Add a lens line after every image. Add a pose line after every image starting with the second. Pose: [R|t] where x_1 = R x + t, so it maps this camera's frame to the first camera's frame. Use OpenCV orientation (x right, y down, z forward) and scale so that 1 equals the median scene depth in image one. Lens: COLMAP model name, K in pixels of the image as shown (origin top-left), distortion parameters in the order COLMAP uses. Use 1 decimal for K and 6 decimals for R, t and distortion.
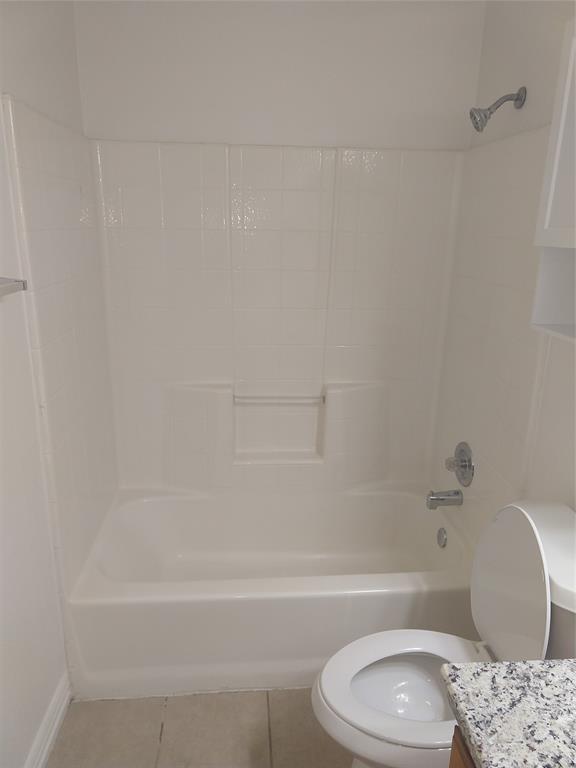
lens RADIAL K [[554.5, 0, 290.8], [0, 554.5, 373.4], [0, 0, 1]] dist [0.048352, -0.029695]
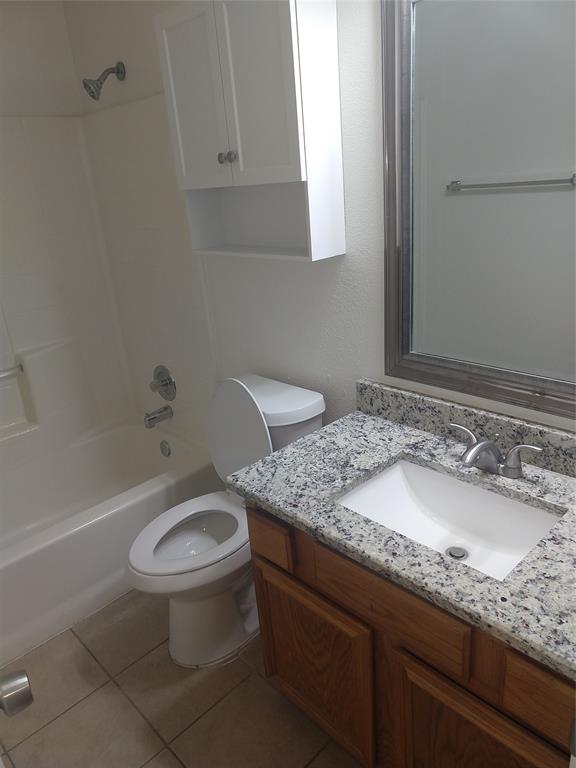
lens RADIAL K [[554.5, 0, 290.8], [0, 554.5, 373.4], [0, 0, 1]] dist [0.048352, -0.029695]
pose [[0.764664, -0.295981, 0.572437, -0.190978], [0.264671, 0.954152, 0.139800, 0.054625], [-0.587570, 0.044607, 0.807943, -0.154362]]
